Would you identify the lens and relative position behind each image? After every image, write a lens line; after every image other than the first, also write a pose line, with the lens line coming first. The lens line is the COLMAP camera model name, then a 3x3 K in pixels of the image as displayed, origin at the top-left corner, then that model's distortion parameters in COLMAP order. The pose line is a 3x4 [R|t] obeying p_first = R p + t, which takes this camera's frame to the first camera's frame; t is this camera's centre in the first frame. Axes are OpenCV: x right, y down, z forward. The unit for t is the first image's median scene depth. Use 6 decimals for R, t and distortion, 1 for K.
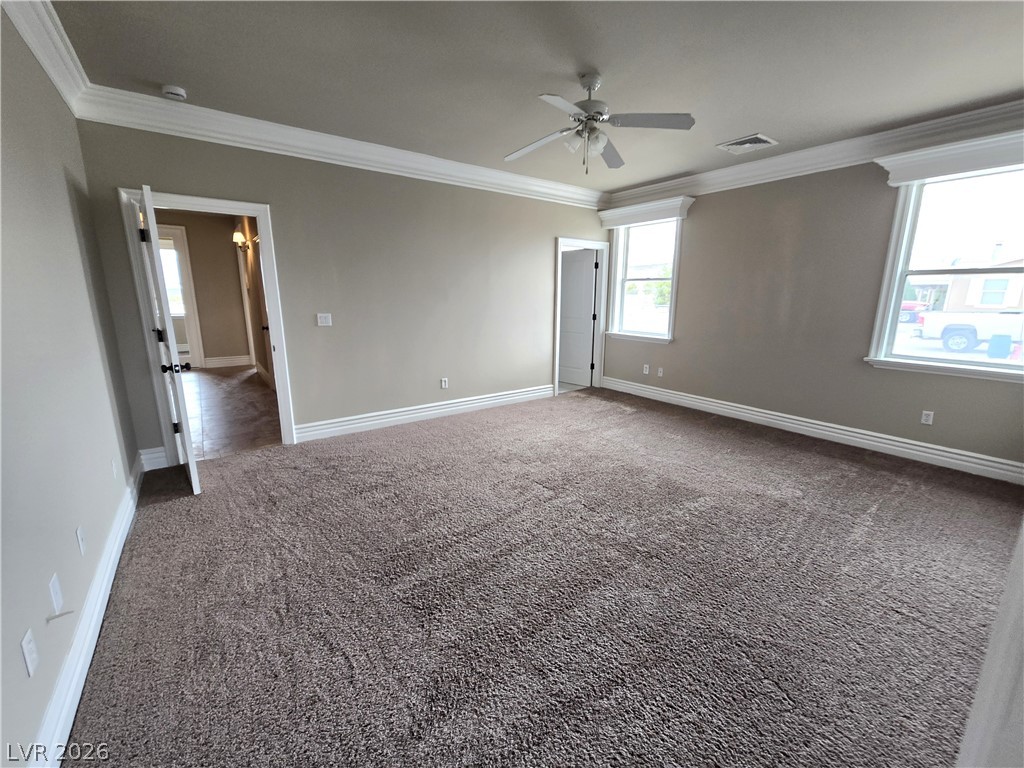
lens RADIAL K [[424.3, 0, 512.7], [0, 424.3, 379.1], [0, 0, 1]] dist [-0.006480, 0.004083]
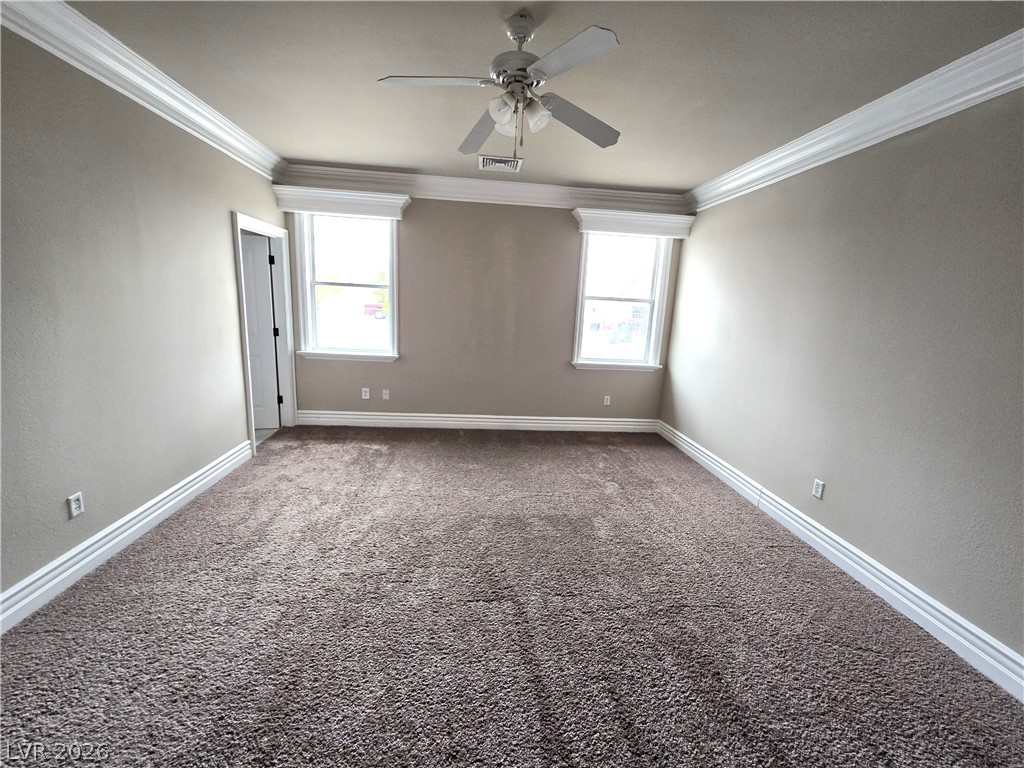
lens RADIAL K [[424.3, 0, 510.2], [0, 424.3, 383.4], [0, 0, 1]] dist [-0.006480, 0.004083]
pose [[0.517786, -0.144175, 0.843274, -0.354443], [0.121841, 0.988077, 0.094119, -0.128271], [-0.846789, 0.054012, 0.529179, 0.468326]]
